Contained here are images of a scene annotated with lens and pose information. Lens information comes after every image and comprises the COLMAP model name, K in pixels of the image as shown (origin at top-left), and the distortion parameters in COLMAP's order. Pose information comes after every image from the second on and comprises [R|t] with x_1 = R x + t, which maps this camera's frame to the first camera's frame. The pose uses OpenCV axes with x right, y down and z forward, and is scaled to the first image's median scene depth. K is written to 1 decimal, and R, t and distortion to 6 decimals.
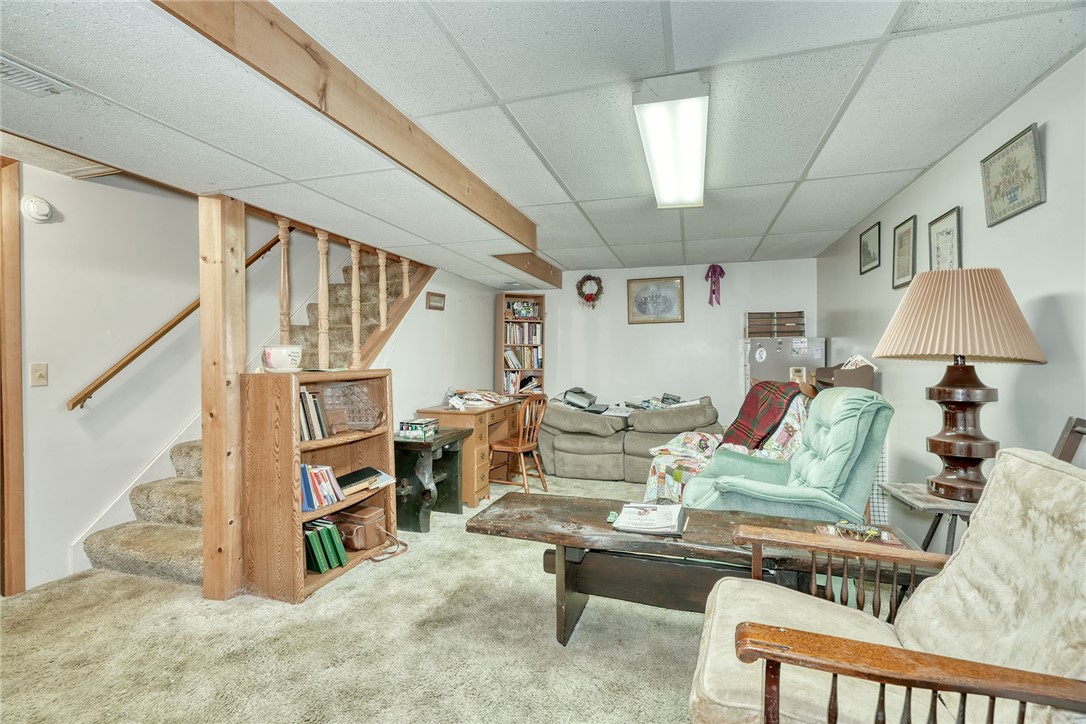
lens RADIAL K [[497.4, 0, 543.0], [0, 497.4, 362.0], [0, 0, 1]] dist [-0.003523, -0.000249]
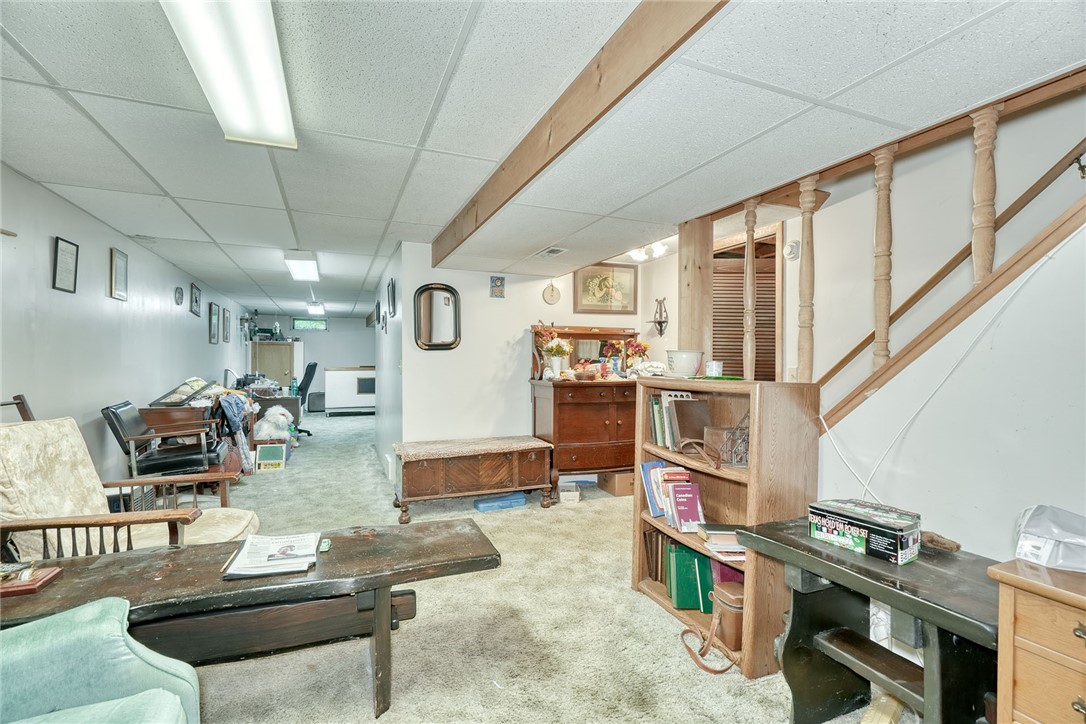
lens RADIAL K [[497.4, 0, 543.0], [0, 497.4, 362.0], [0, 0, 1]] dist [-0.003523, -0.000249]
pose [[-0.767975, 0.001995, -0.640477, 0.388070], [-0.010024, 0.999835, 0.015134, -0.024376], [0.640401, 0.018043, -0.767829, 1.832621]]
